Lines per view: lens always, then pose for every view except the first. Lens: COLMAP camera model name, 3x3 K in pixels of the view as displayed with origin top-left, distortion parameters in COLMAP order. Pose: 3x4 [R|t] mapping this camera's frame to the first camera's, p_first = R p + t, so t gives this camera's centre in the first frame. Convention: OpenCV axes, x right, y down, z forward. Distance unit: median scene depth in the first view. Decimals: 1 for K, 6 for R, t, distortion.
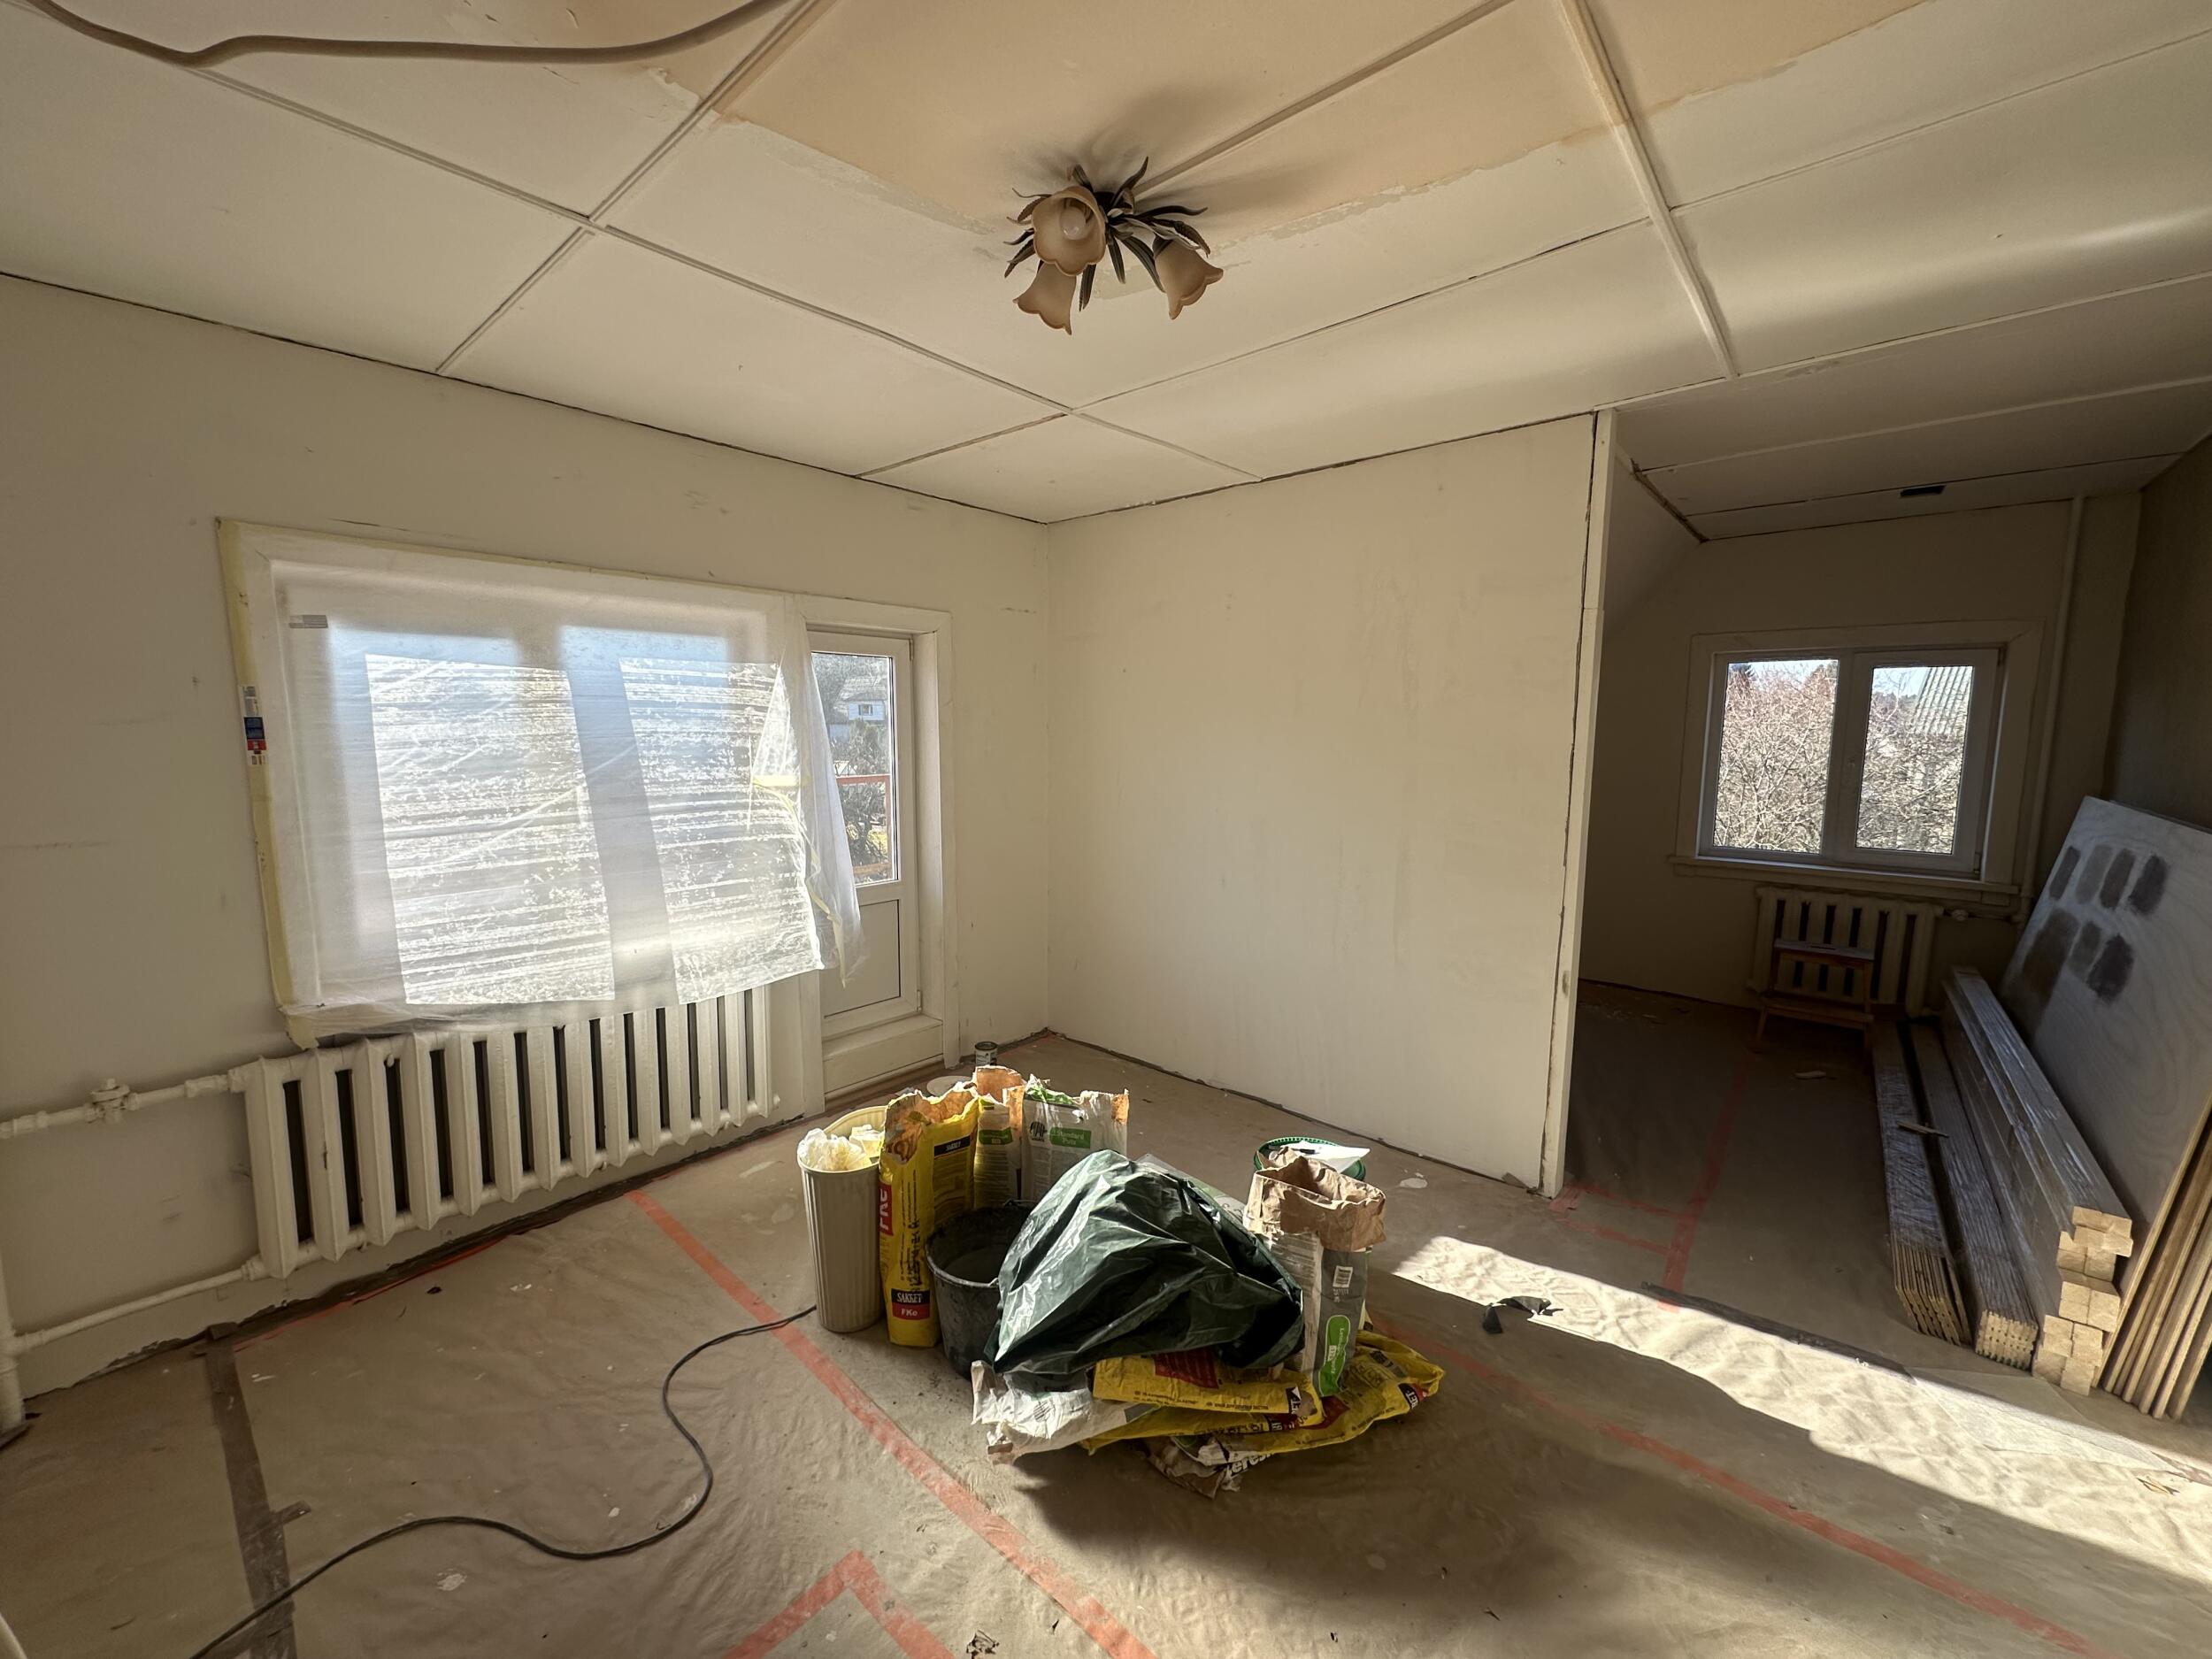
lens RADIAL K [[882.8, 0, 1106.3], [0, 882.8, 830.4], [0, 0, 1]] dist [0.001021, 0.000407]
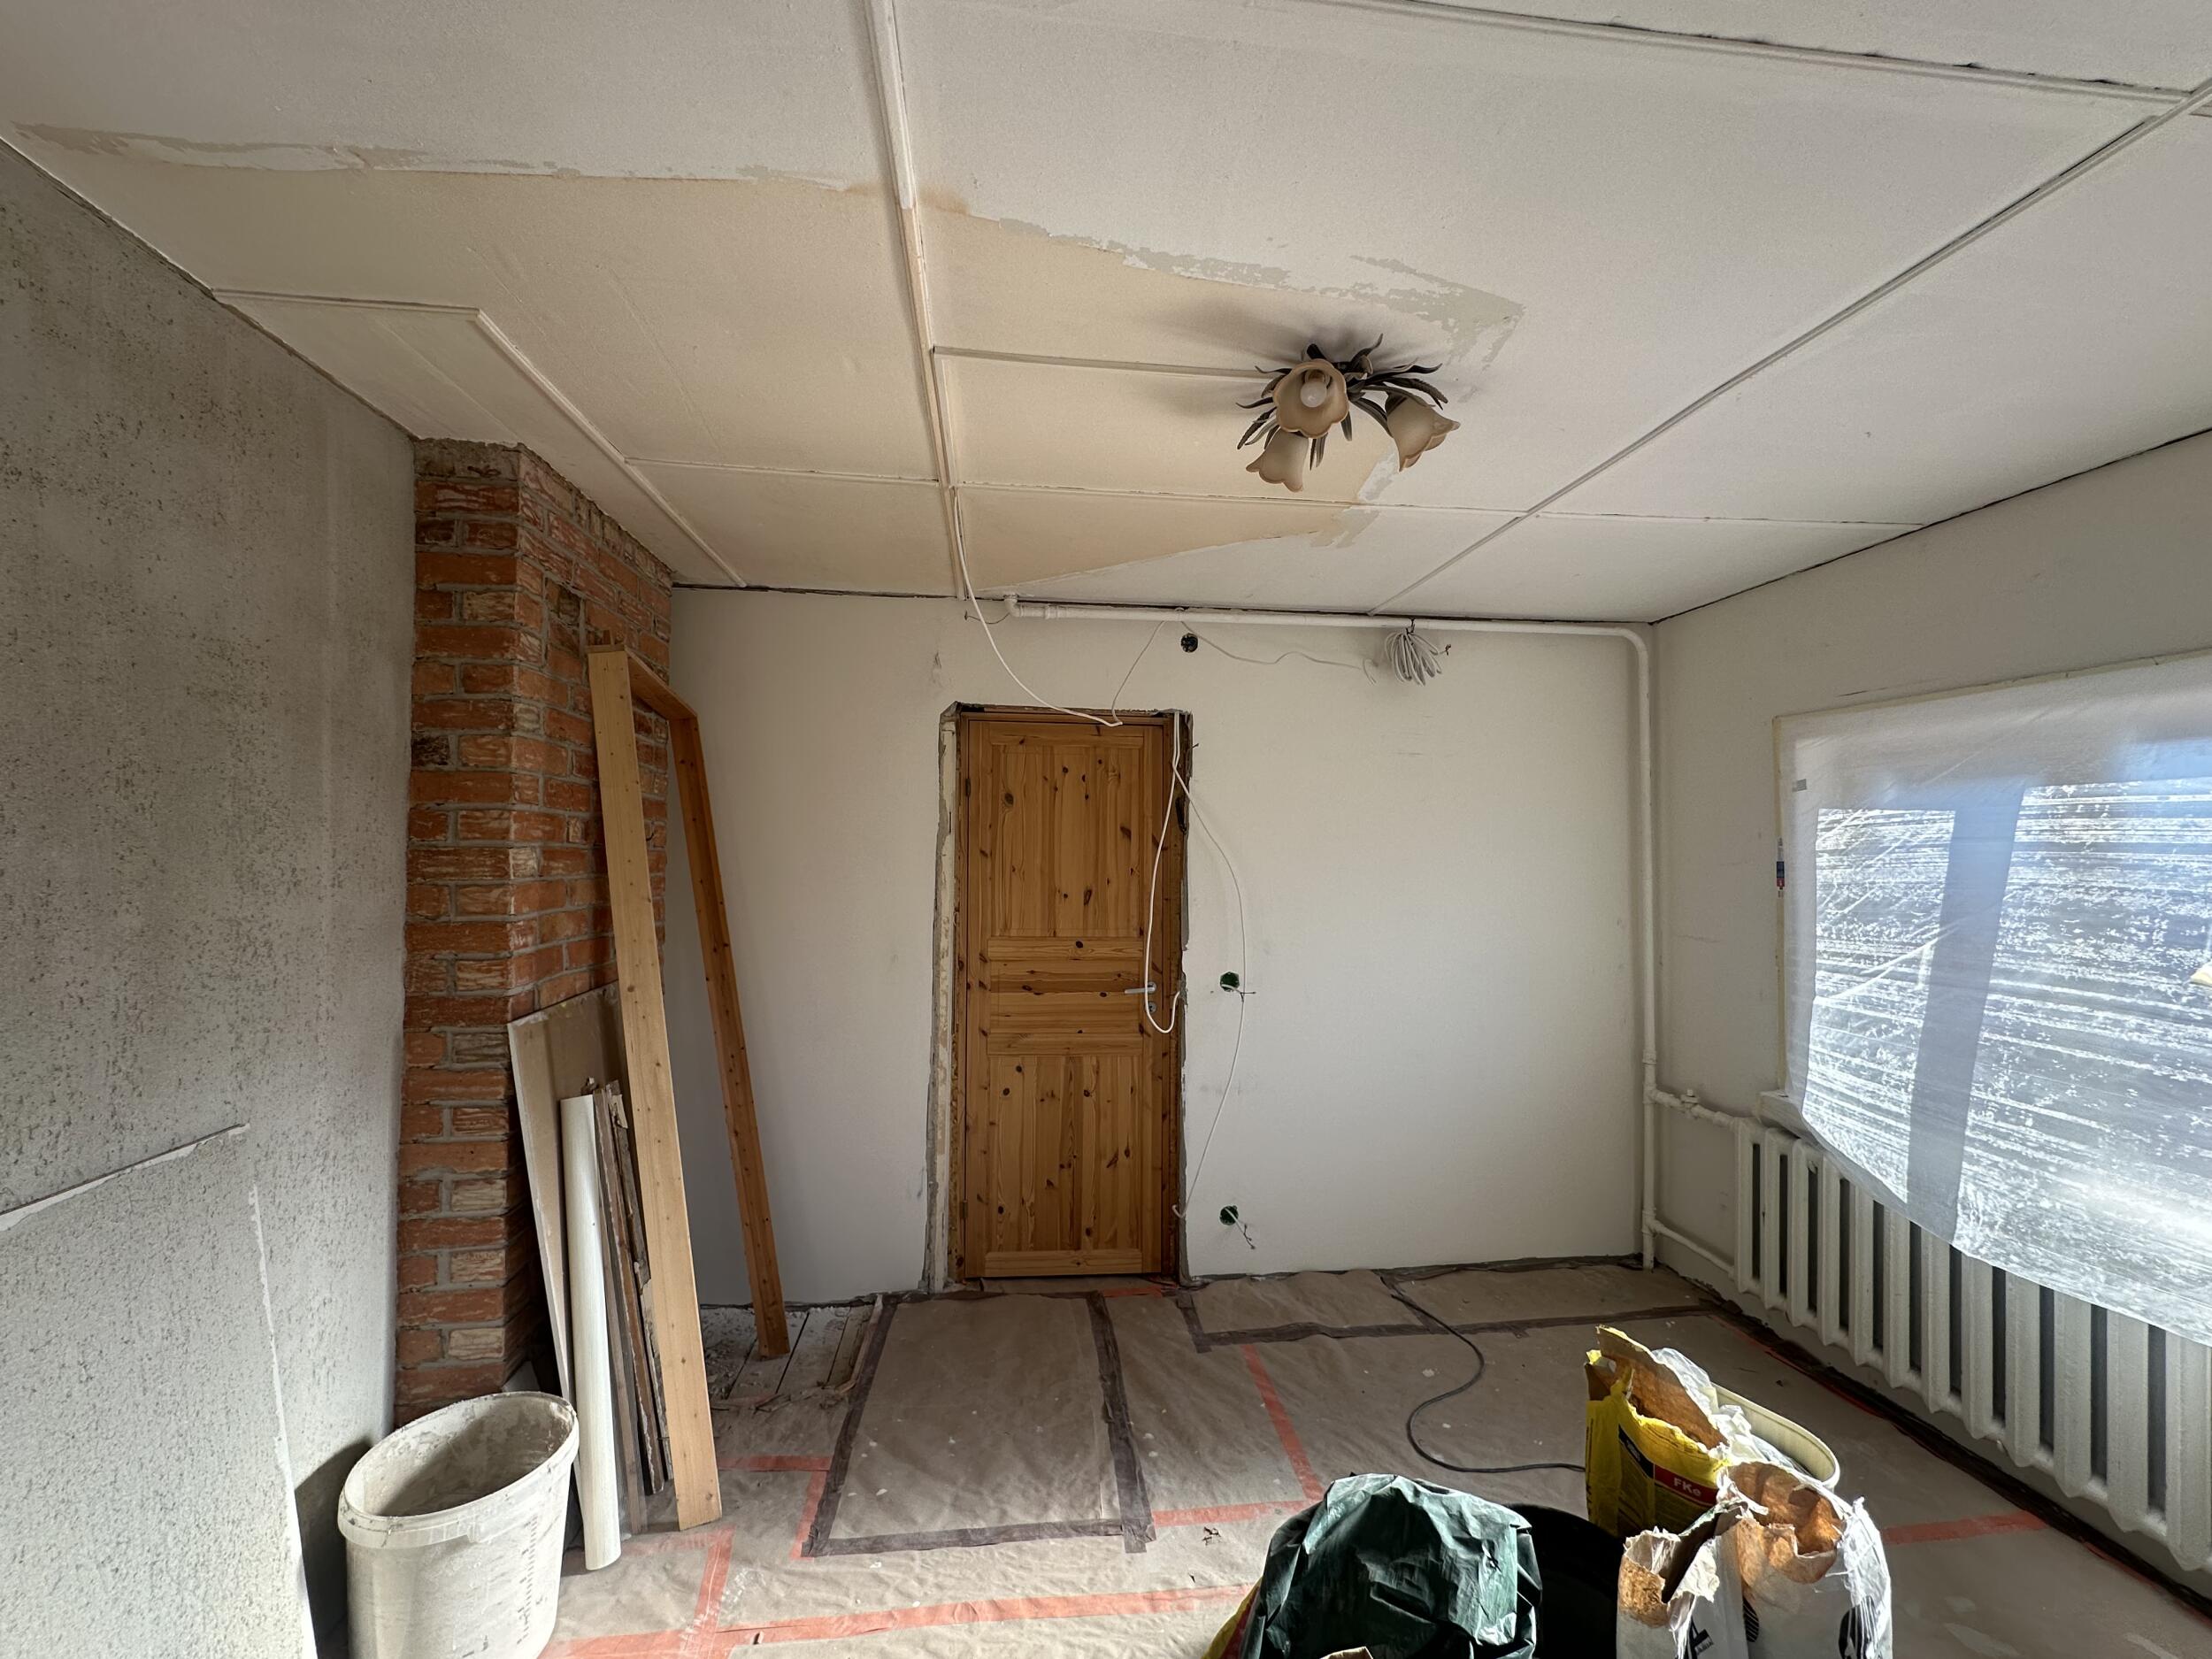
lens RADIAL K [[882.8, 0, 1107.1], [0, 882.8, 827.7], [0, 0, 1]] dist [0.001021, 0.000407]
pose [[-0.668912, -0.023516, -0.742970, 0.546677], [-0.097473, 0.993644, 0.056307, -0.123076], [0.736923, 0.110084, -0.666952, 0.905570]]
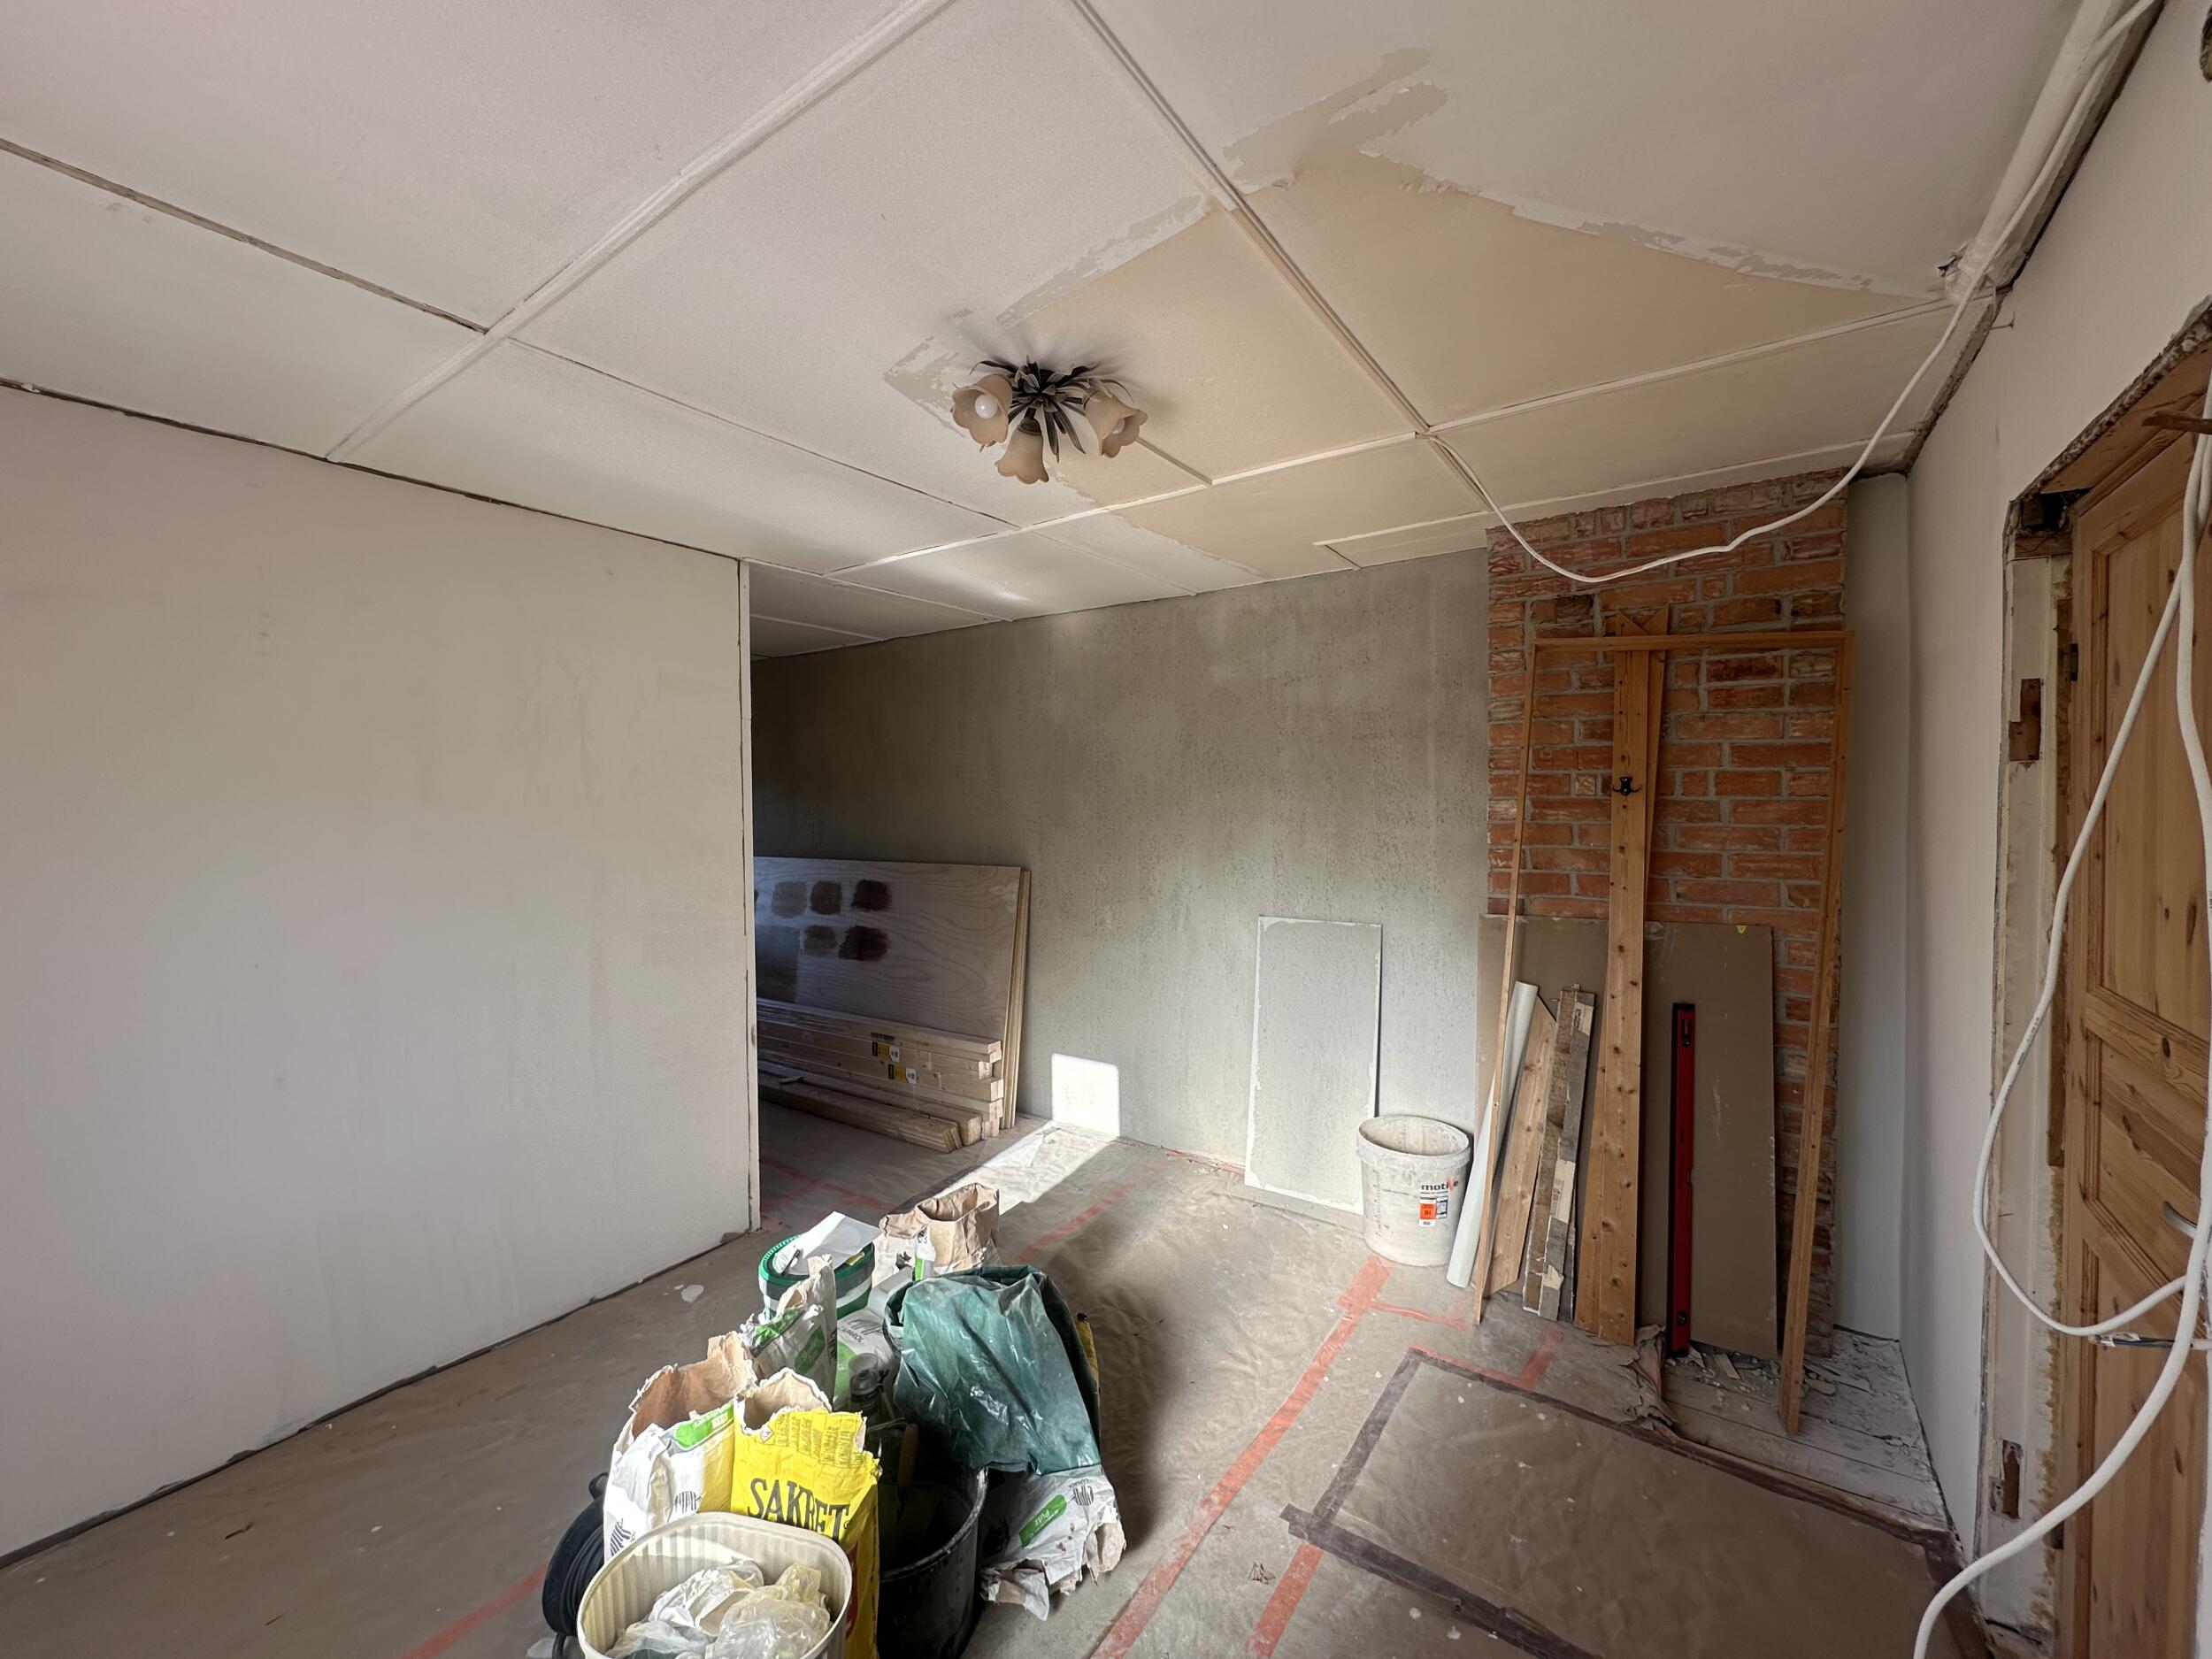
lens RADIAL K [[882.8, 0, 1110.1], [0, 882.8, 826.5], [0, 0, 1]] dist [0.001021, 0.000407]
pose [[-0.114482, -0.023464, 0.993148, -0.699319], [0.126365, 0.991256, 0.037985, -0.086376], [-0.985356, 0.129848, -0.110516, 0.651424]]
